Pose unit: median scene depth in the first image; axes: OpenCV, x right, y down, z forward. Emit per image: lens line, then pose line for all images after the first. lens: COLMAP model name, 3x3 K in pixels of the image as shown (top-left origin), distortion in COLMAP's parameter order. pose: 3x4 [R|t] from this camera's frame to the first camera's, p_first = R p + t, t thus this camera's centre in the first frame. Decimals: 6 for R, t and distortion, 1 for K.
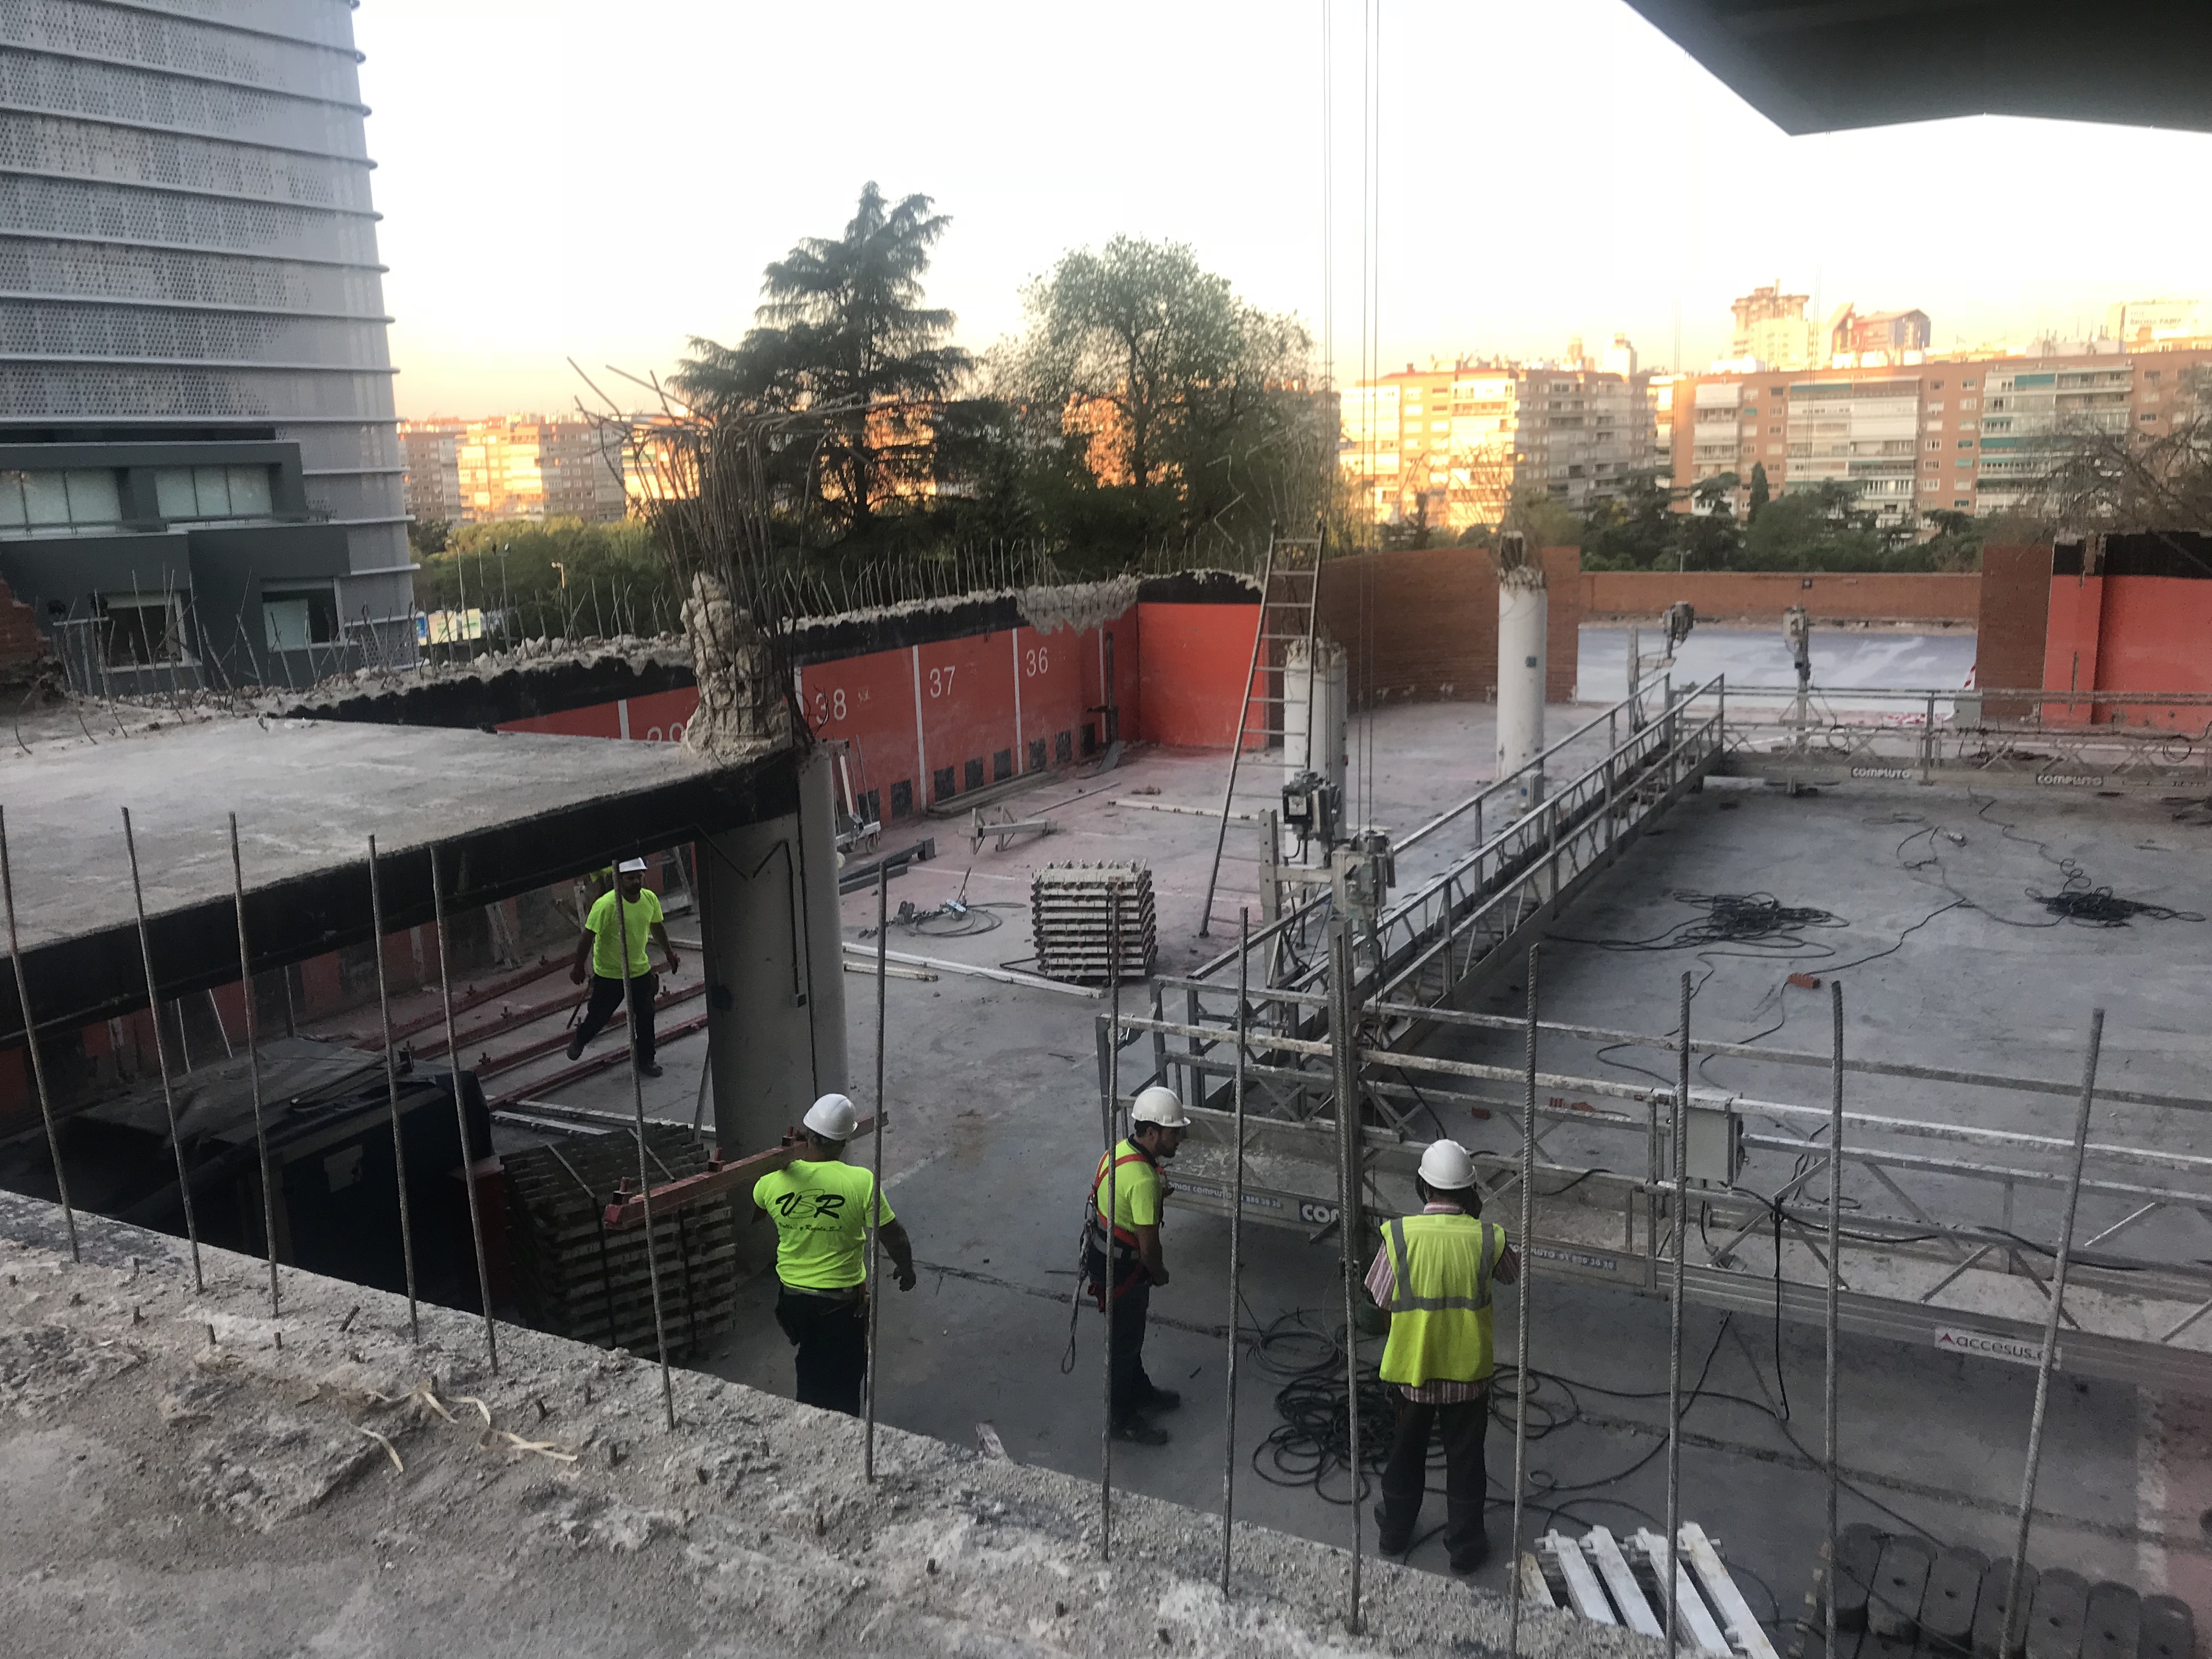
lens RADIAL K [[1758.1, 0, 1106.0], [0, 1758.1, 829.5], [0, 0, 1]] dist [0.006137, -0.003639]
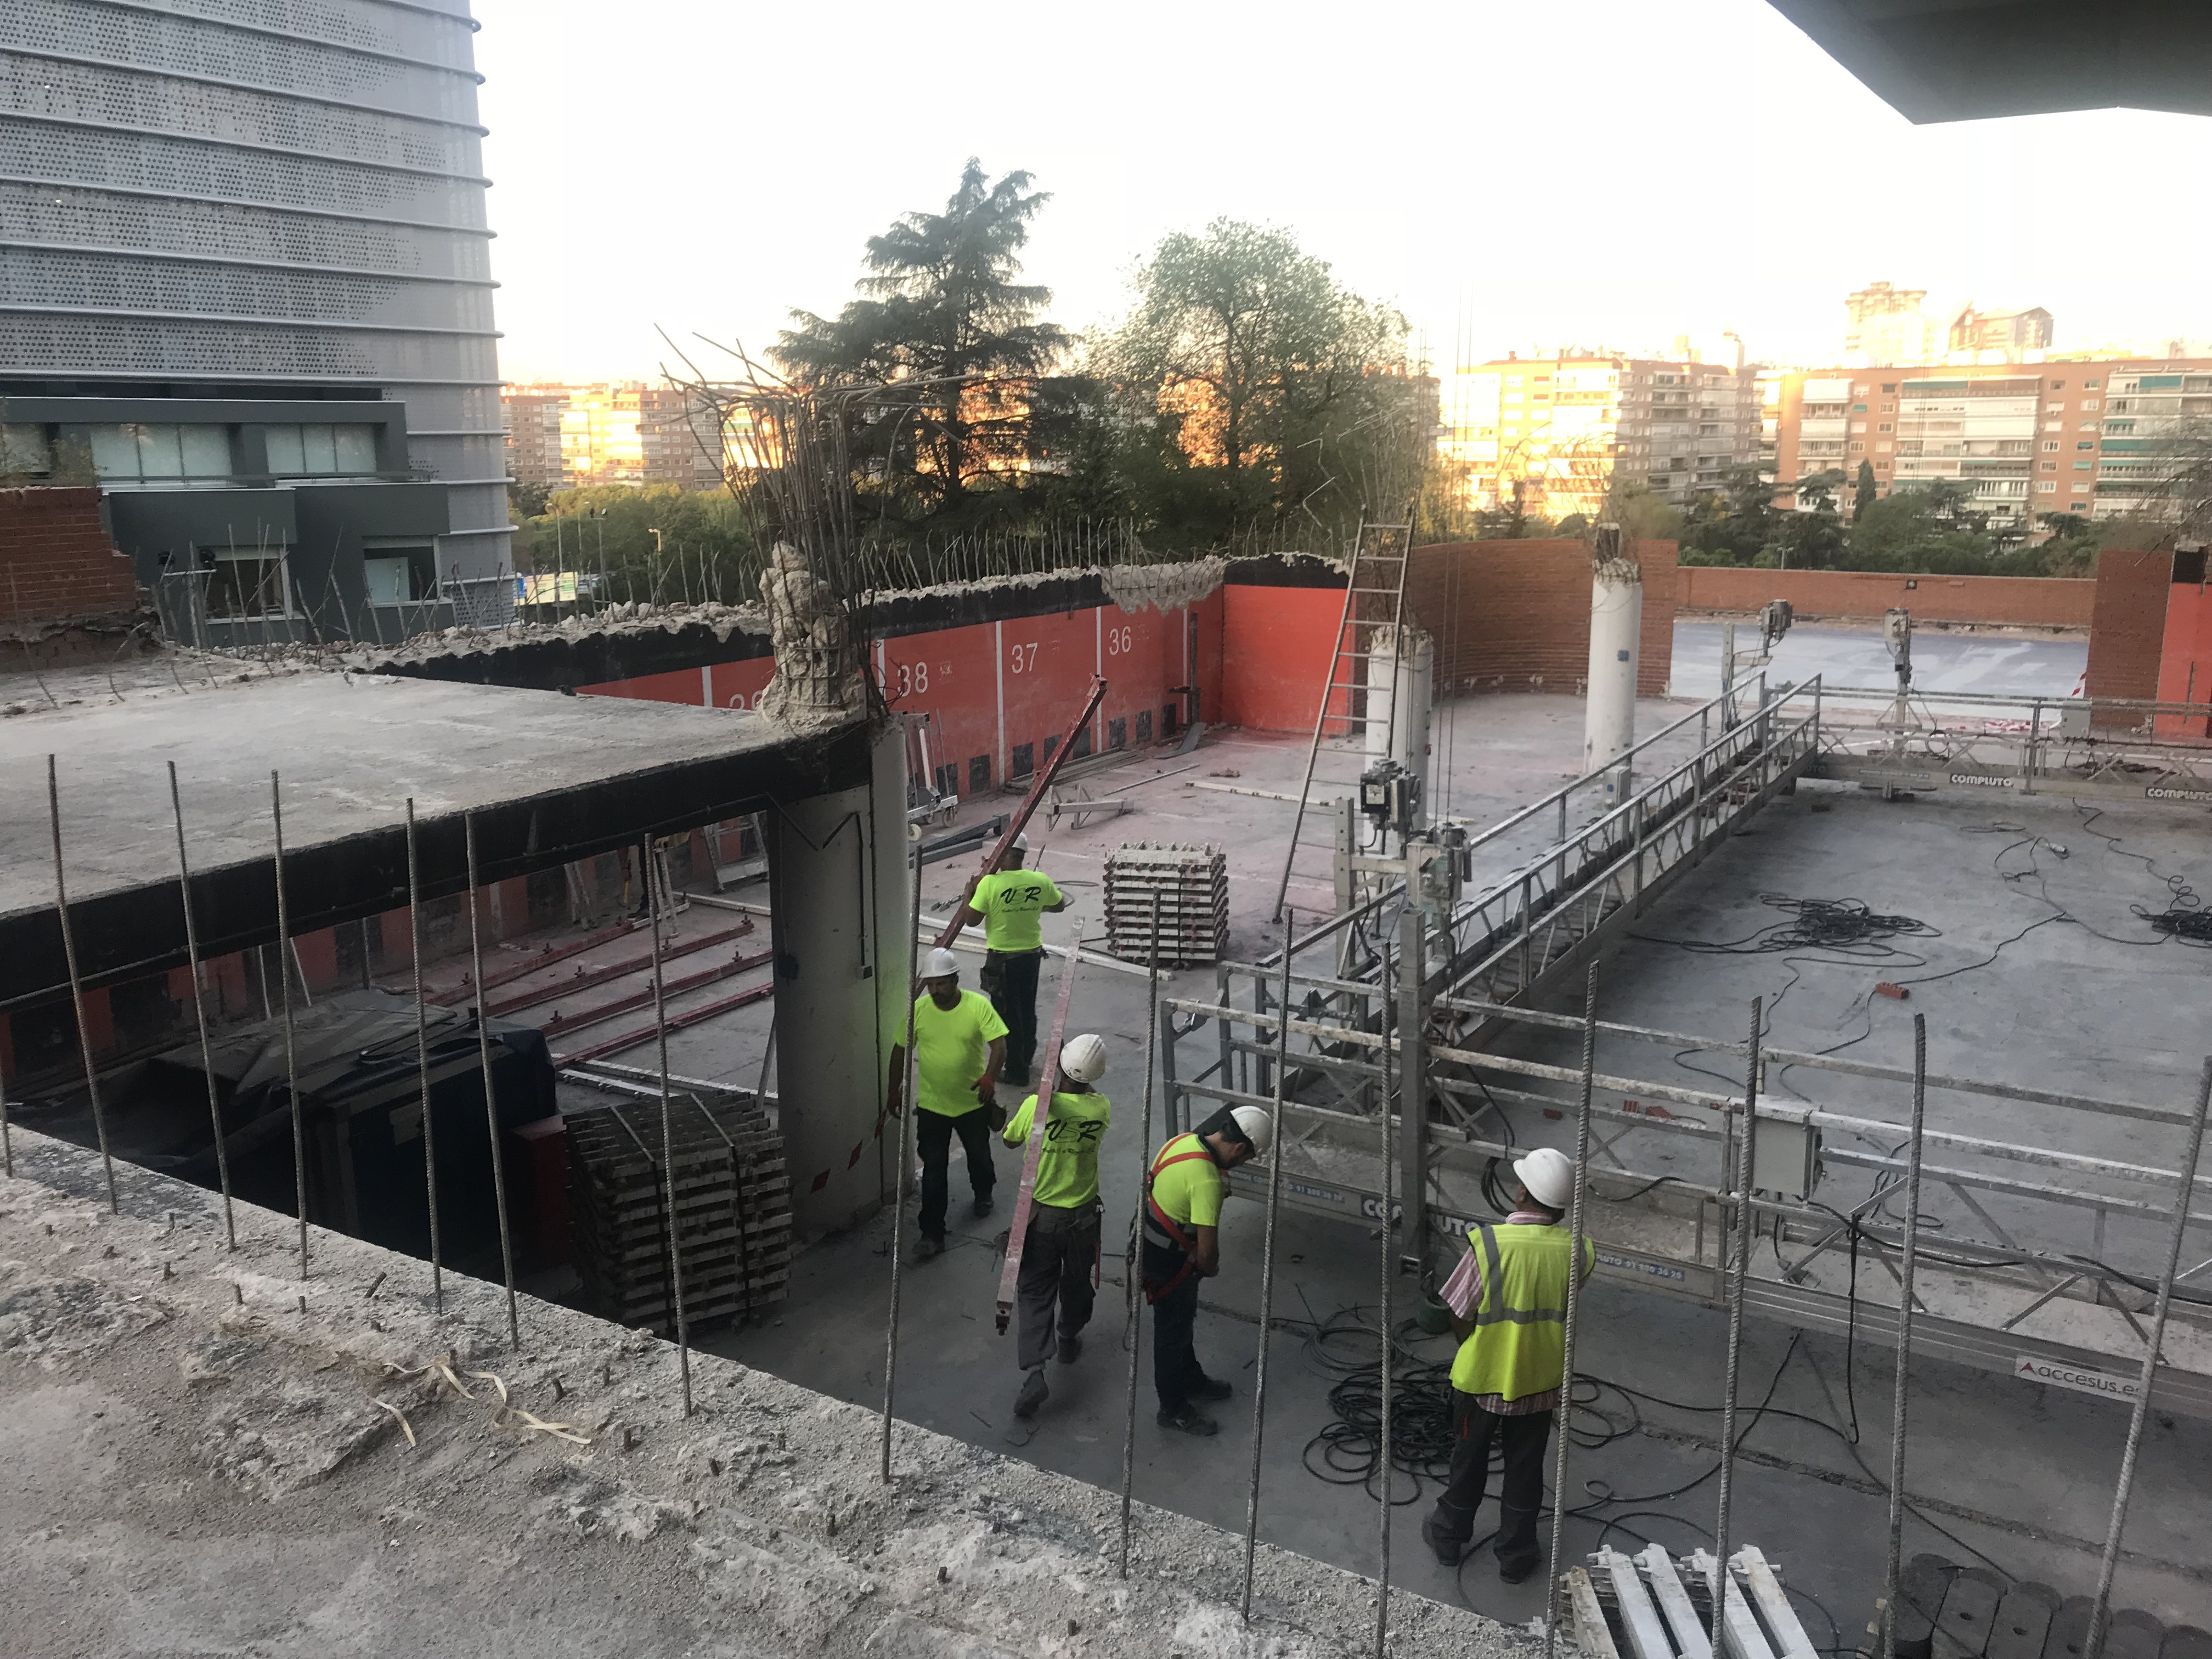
lens RADIAL K [[1751.9, 0, 1097.3], [0, 1751.9, 820.3], [0, 0, 1]] dist [-0.002188, 0.016084]
pose [[0.998016, 0.036148, -0.051556, 0.003962], [-0.035782, 0.999327, 0.008013, -0.001407], [0.051811, -0.006153, 0.998638, 0.008321]]
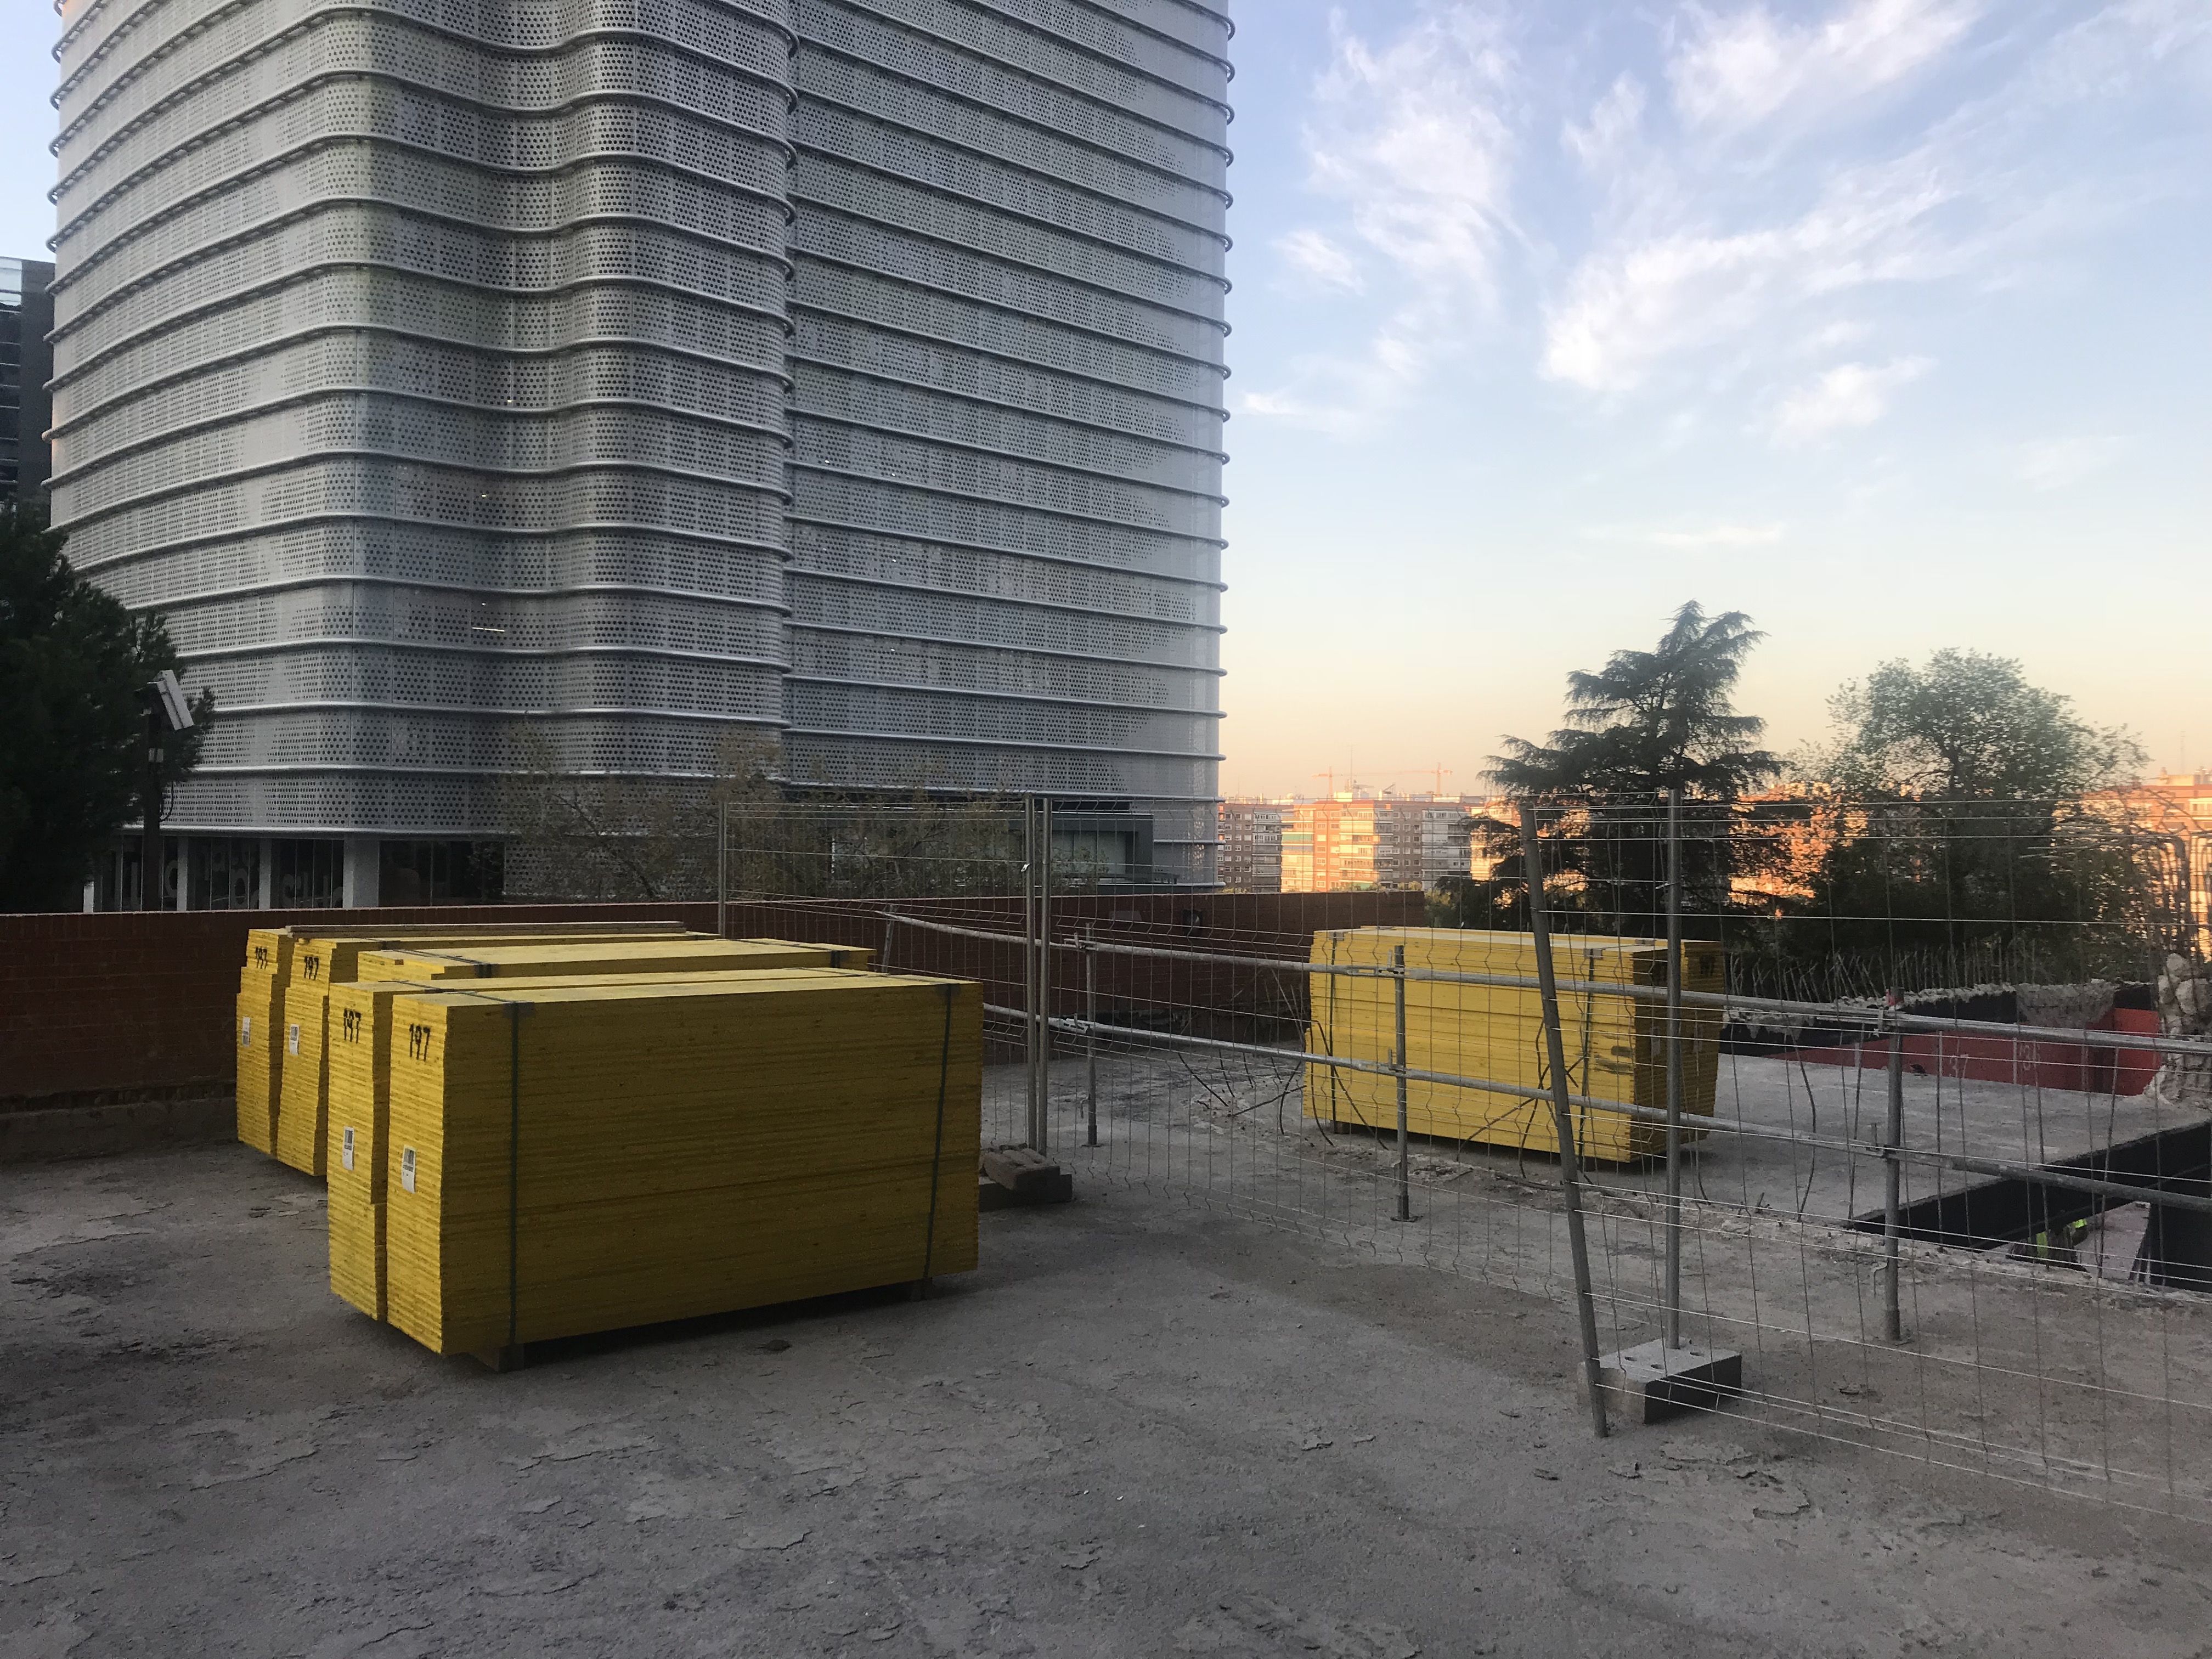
lens RADIAL K [[1787.3, 0, 1008.9], [0, 1787.3, 823.0], [0, 0, 1]] dist [0.055594, -0.094819]
pose [[0.947315, 0.041056, -0.317660, -0.377651], [-0.108919, 0.973941, -0.198937, 0.062128], [0.301215, 0.223056, 0.927101, -0.254024]]
